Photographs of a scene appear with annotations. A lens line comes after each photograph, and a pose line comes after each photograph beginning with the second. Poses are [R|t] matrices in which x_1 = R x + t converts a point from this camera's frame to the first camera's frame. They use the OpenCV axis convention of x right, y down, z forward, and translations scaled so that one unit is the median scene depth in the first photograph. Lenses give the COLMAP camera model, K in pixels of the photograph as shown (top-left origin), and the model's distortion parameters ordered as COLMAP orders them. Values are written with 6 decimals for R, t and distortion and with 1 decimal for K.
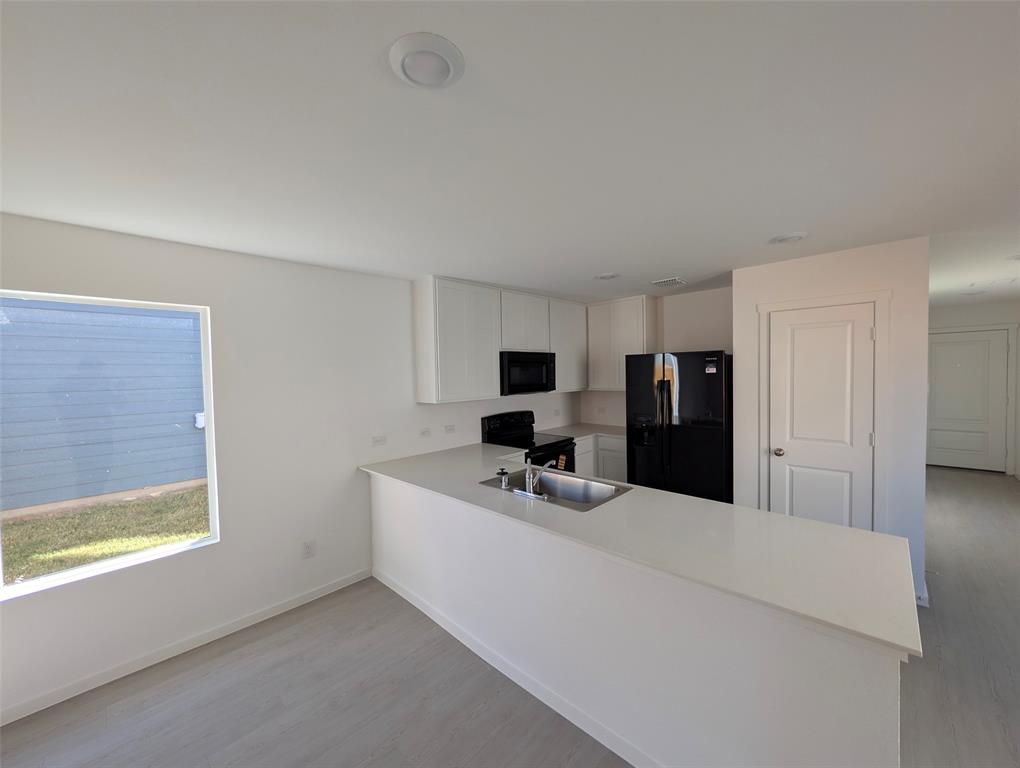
lens RADIAL K [[392.4, 0, 509.2], [0, 392.4, 384.9], [0, 0, 1]] dist [-0.004106, 0.000291]
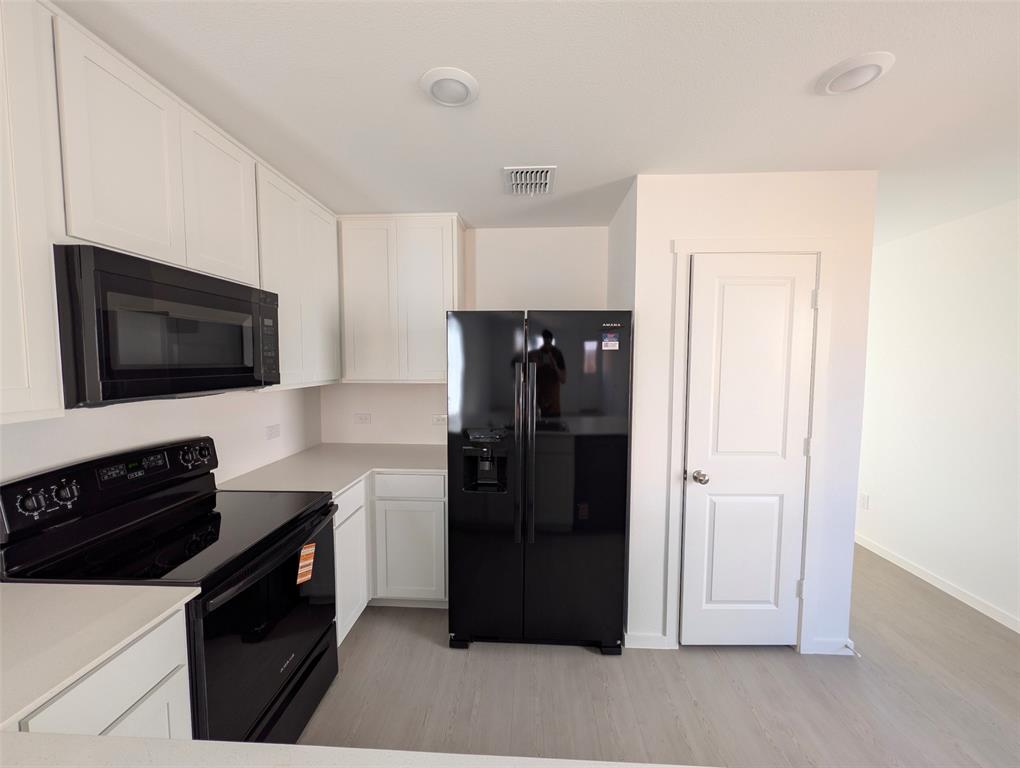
lens RADIAL K [[392.4, 0, 512.3], [0, 392.4, 387.0], [0, 0, 1]] dist [-0.004106, 0.000291]
pose [[0.749372, -0.021167, 0.661811, 0.029827], [0.001741, 0.999548, 0.029997, 0.004379], [-0.662147, -0.021326, 0.749070, 0.544050]]
